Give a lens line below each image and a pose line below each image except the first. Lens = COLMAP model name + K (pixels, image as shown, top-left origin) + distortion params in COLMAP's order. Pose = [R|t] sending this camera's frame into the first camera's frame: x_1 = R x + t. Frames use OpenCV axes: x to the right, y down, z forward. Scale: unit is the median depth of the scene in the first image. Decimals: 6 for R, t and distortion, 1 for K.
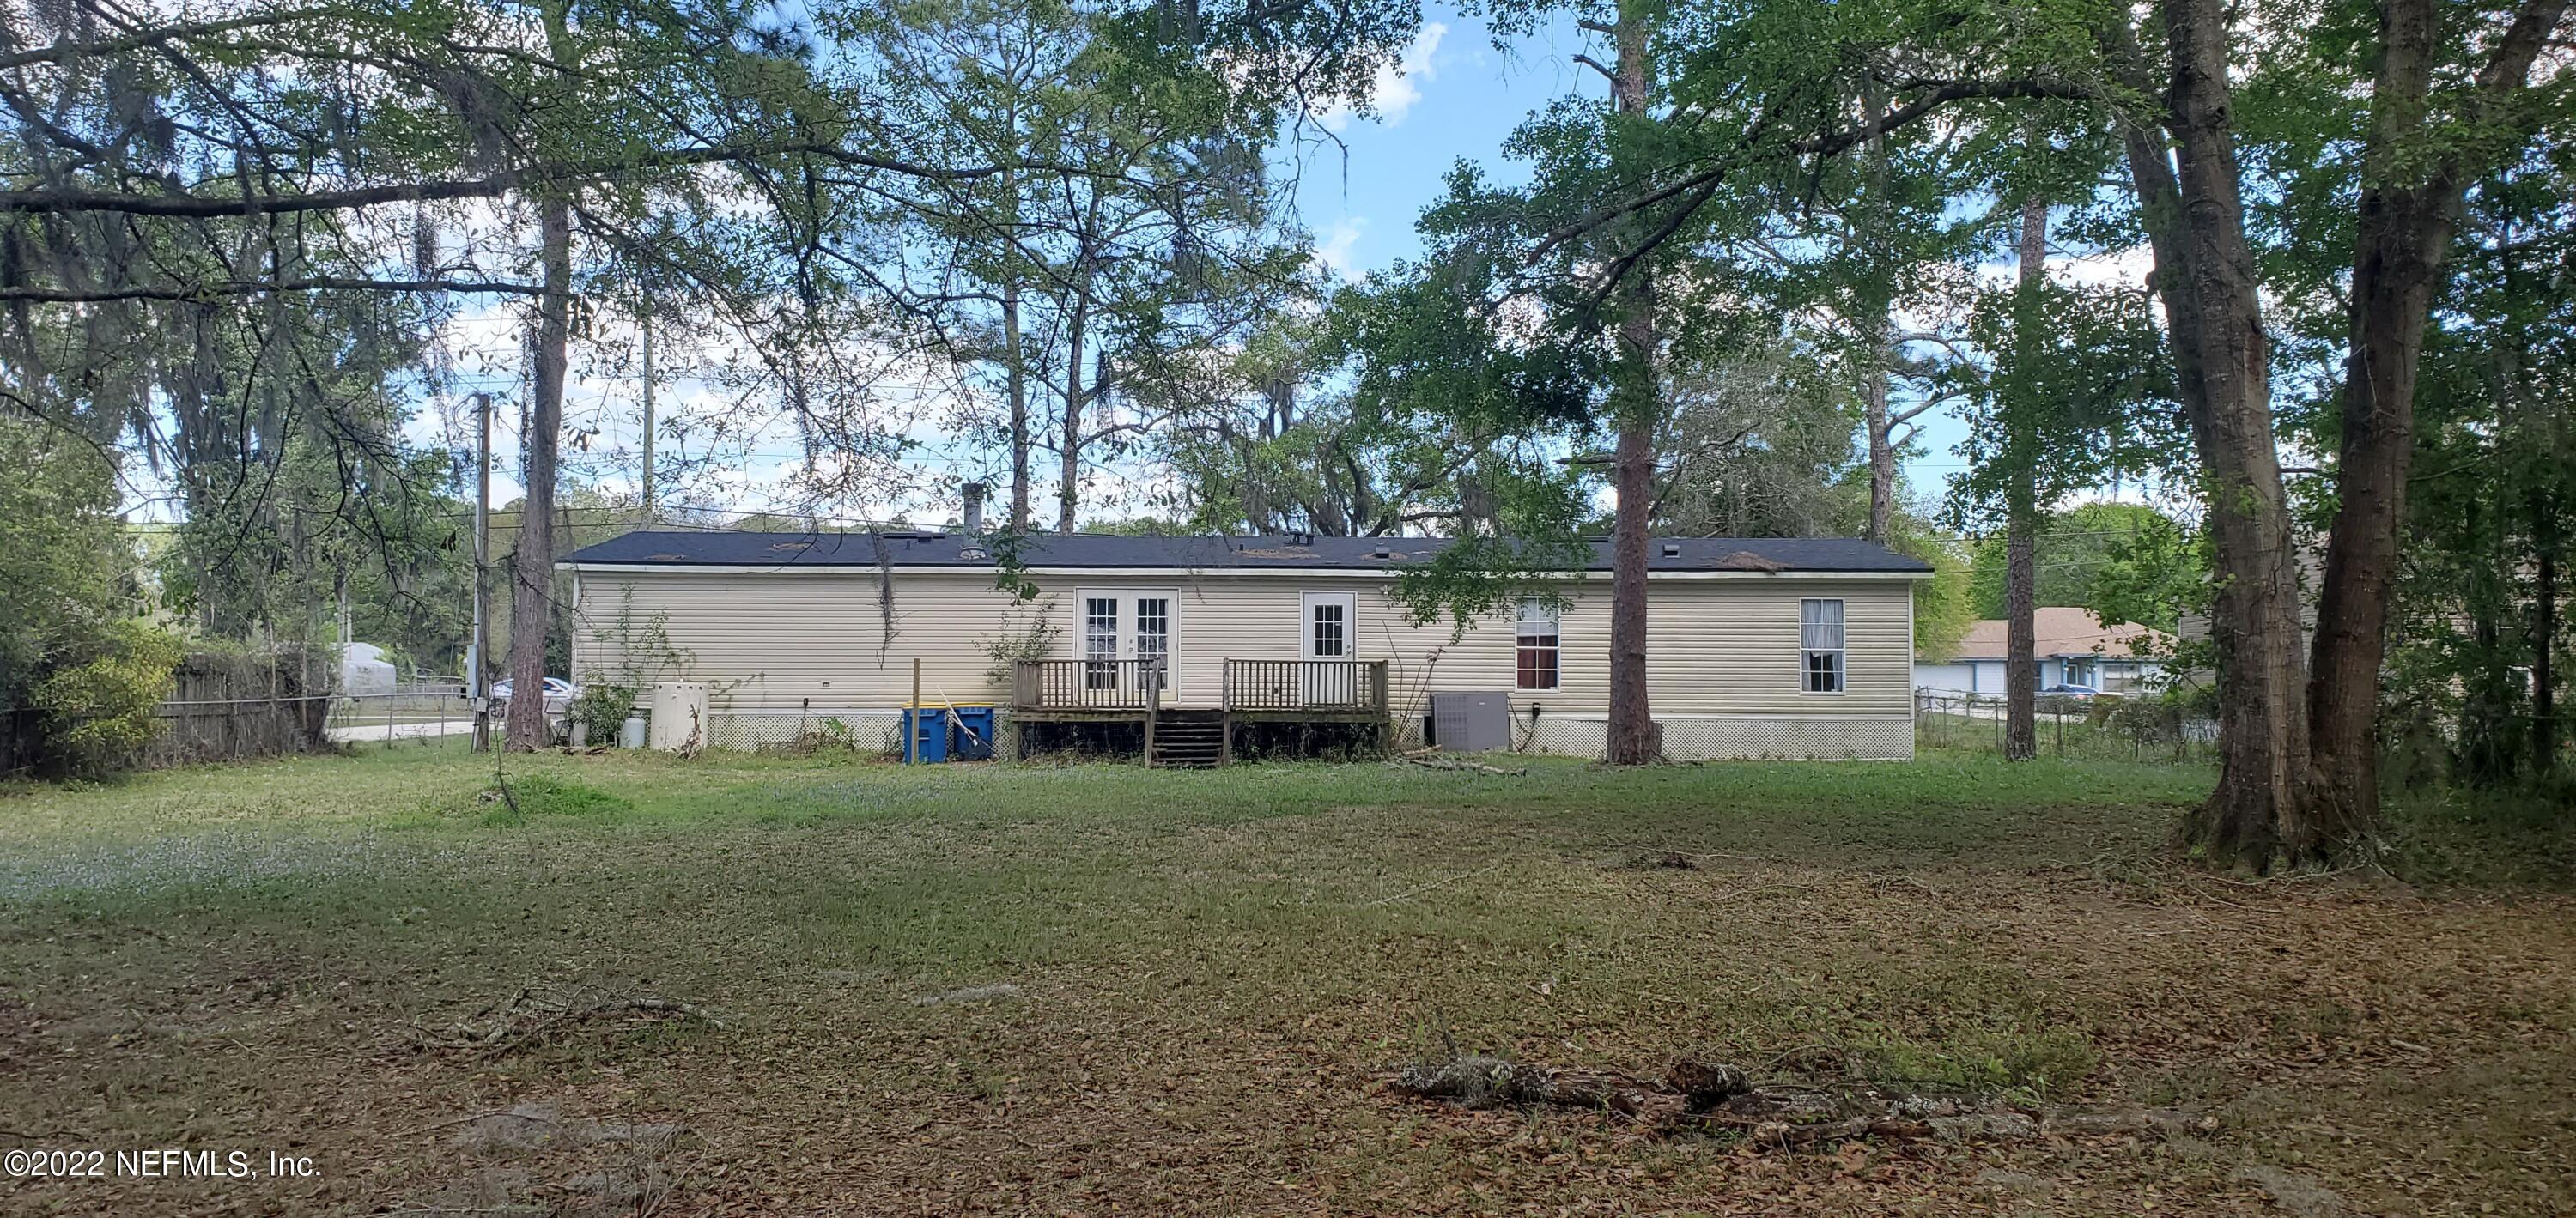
lens RADIAL K [[1980.3, 0, 1288.0], [0, 1980.3, 609.0], [0, 0, 1]] dist [0.007482, 0.001737]
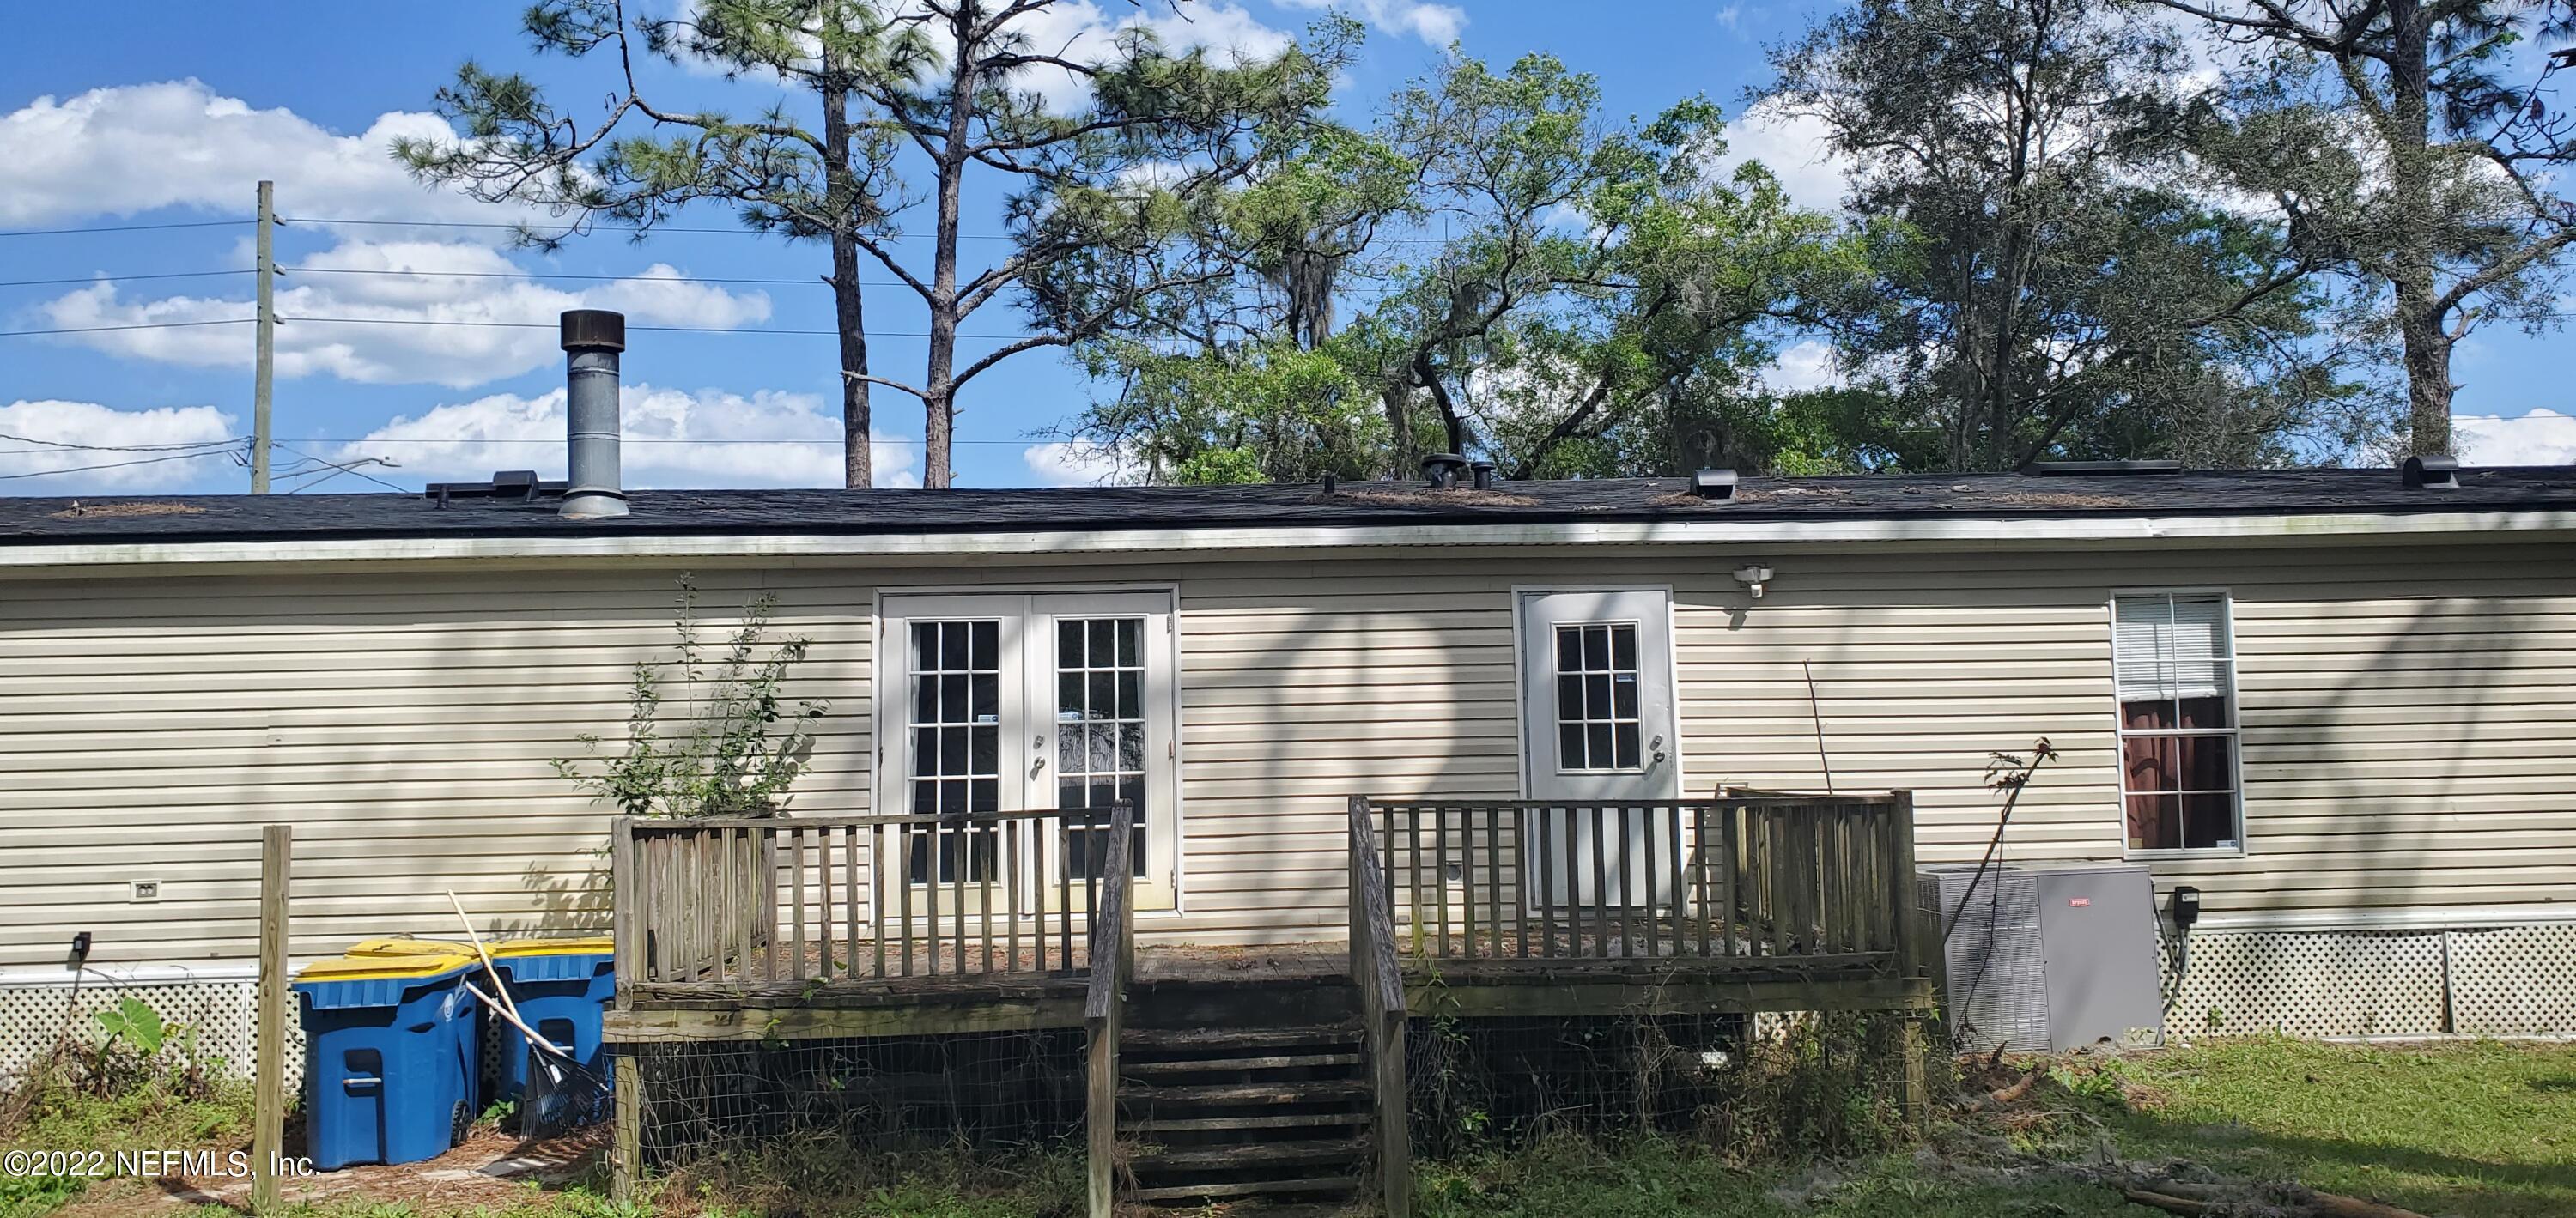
lens RADIAL K [[1980.3, 0, 1288.0], [0, 1980.3, 609.0], [0, 0, 1]] dist [0.007482, 0.001737]
pose [[0.999191, -0.021921, 0.033725, -0.046752], [0.023303, 0.998881, -0.041144, 0.008396], [-0.032785, 0.041897, 0.998584, 0.647403]]
